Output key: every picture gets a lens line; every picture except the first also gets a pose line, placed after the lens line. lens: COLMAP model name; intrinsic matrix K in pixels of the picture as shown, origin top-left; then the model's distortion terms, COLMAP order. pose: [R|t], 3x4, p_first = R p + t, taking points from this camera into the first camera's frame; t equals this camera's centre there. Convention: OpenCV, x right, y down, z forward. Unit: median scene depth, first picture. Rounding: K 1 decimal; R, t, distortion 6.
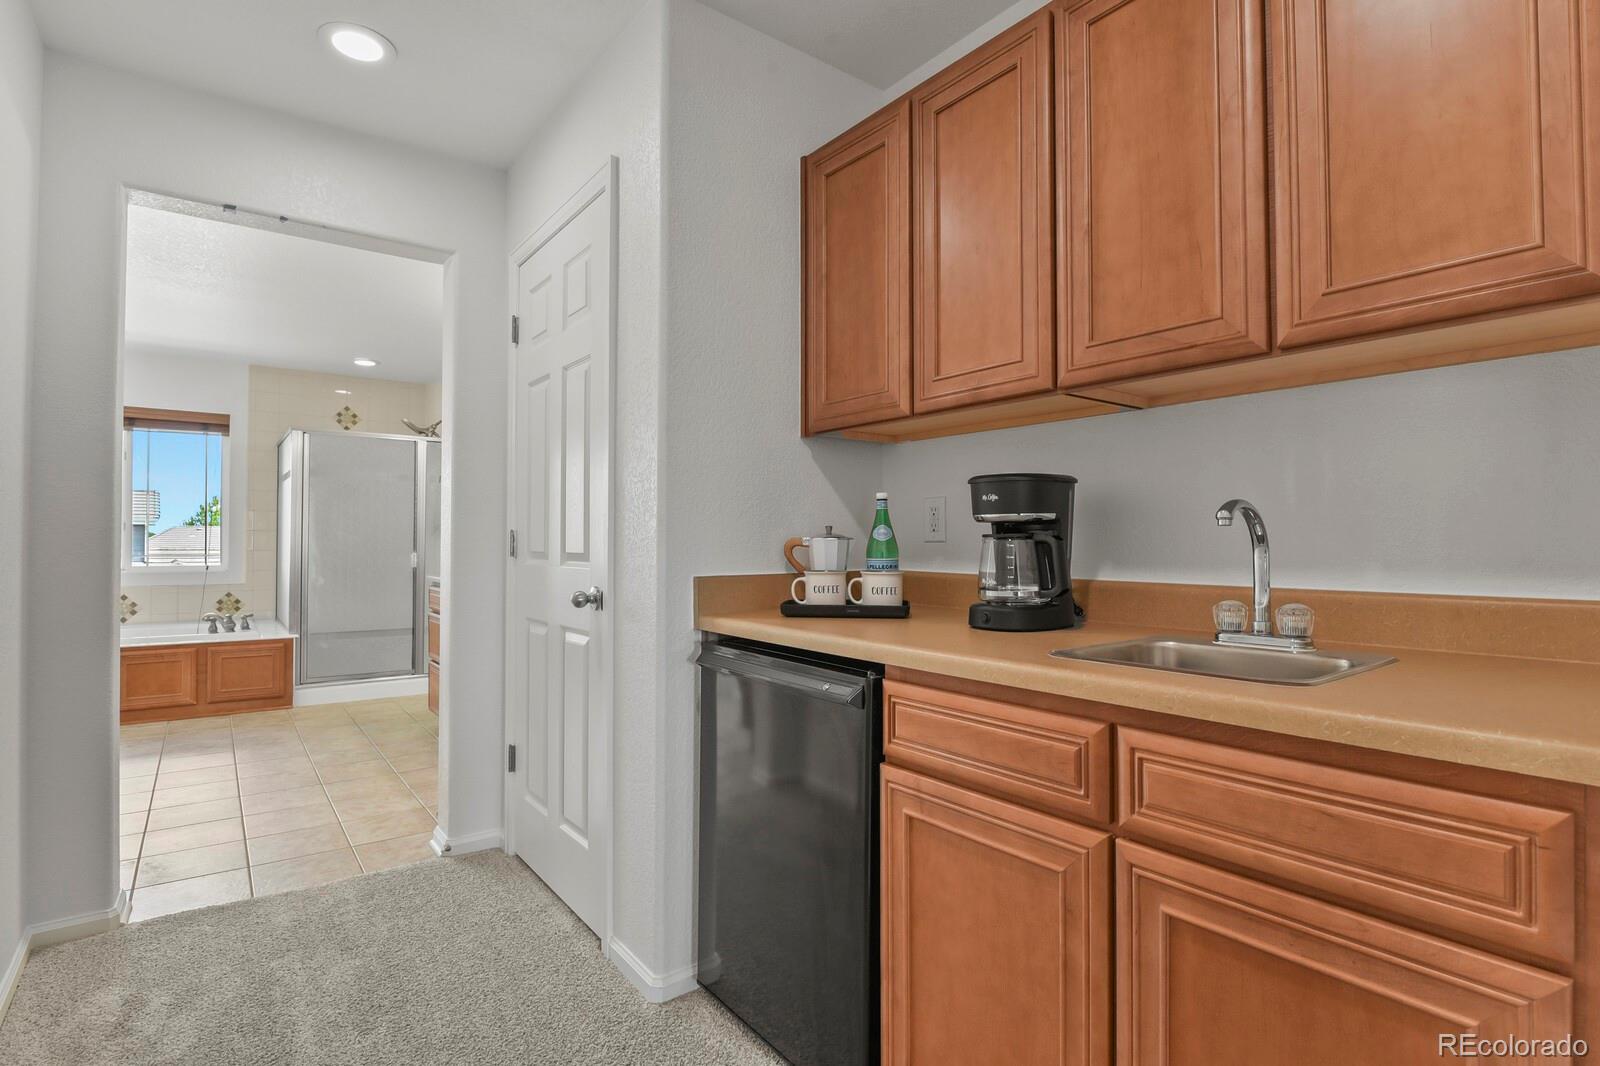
lens RADIAL K [[781.5, 0, 800.0], [0, 781.5, 533.0], [0, 0, 1]] dist [-0.023215, -0.000339]
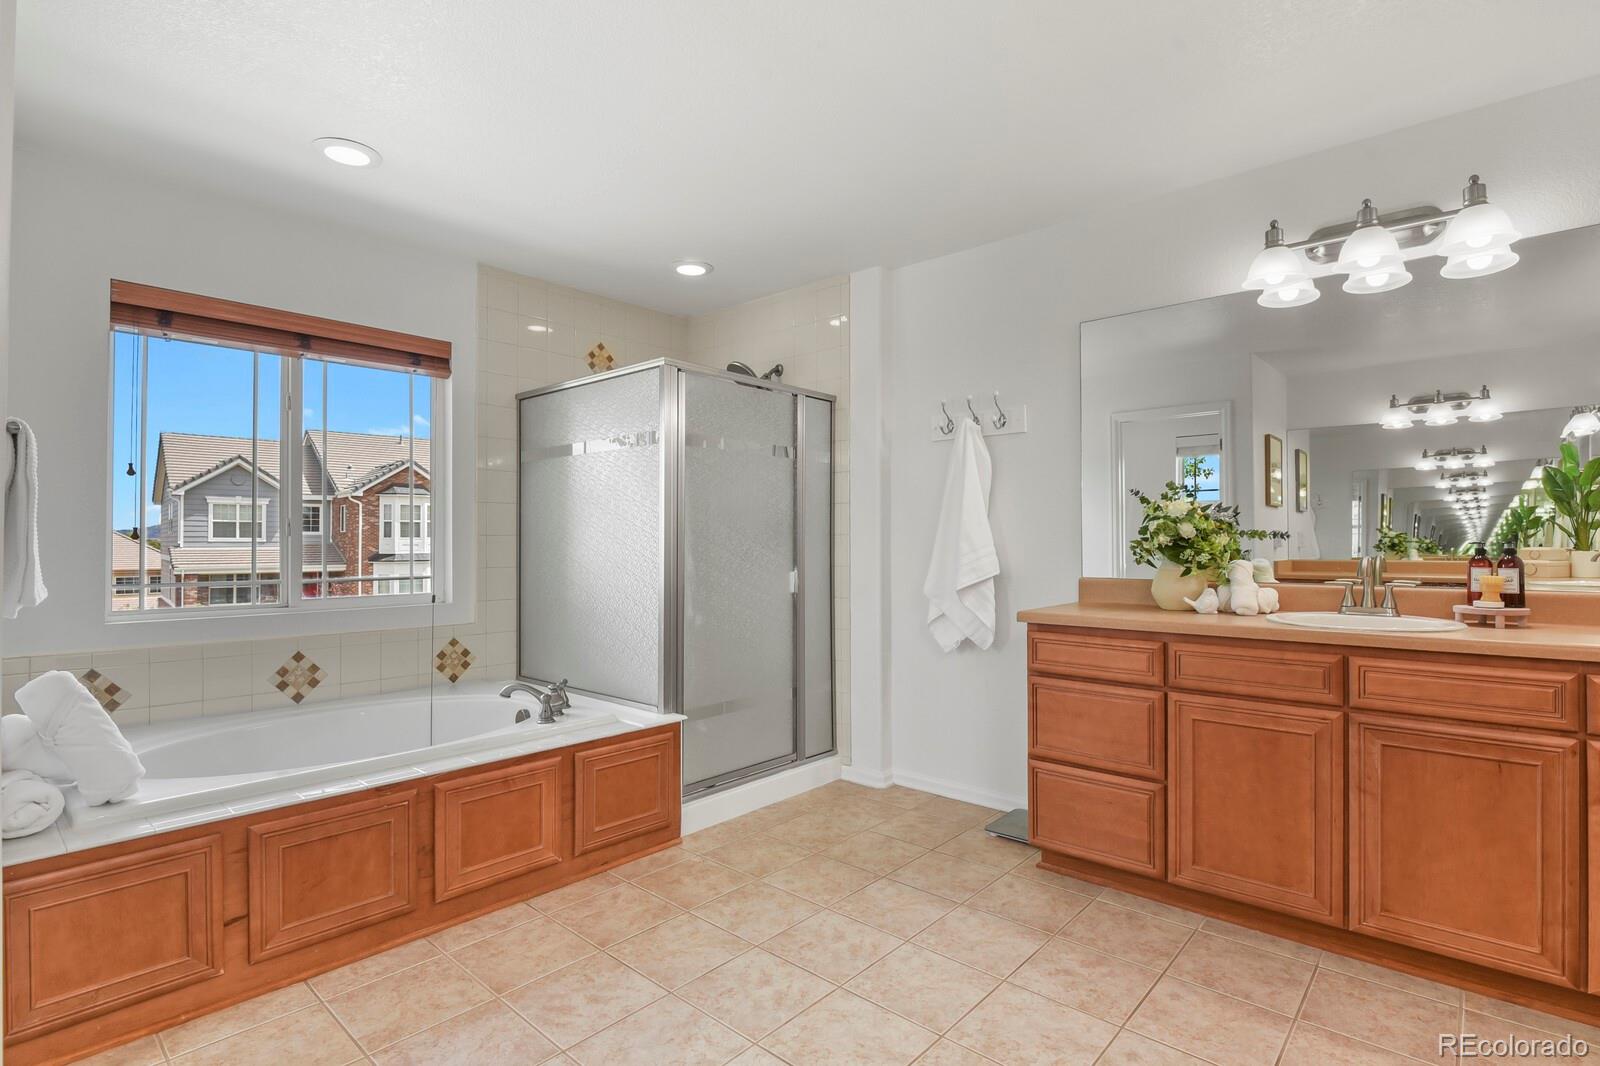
lens RADIAL K [[770.8, 0, 800.0], [0, 770.8, 533.0], [0, 0, 1]] dist [-0.019941, -0.000052]
pose [[0.983522, -0.004745, 0.180727, -0.585857], [0.005421, 0.999980, -0.003245, -0.001443], [-0.180708, 0.004171, 0.983528, 0.367189]]
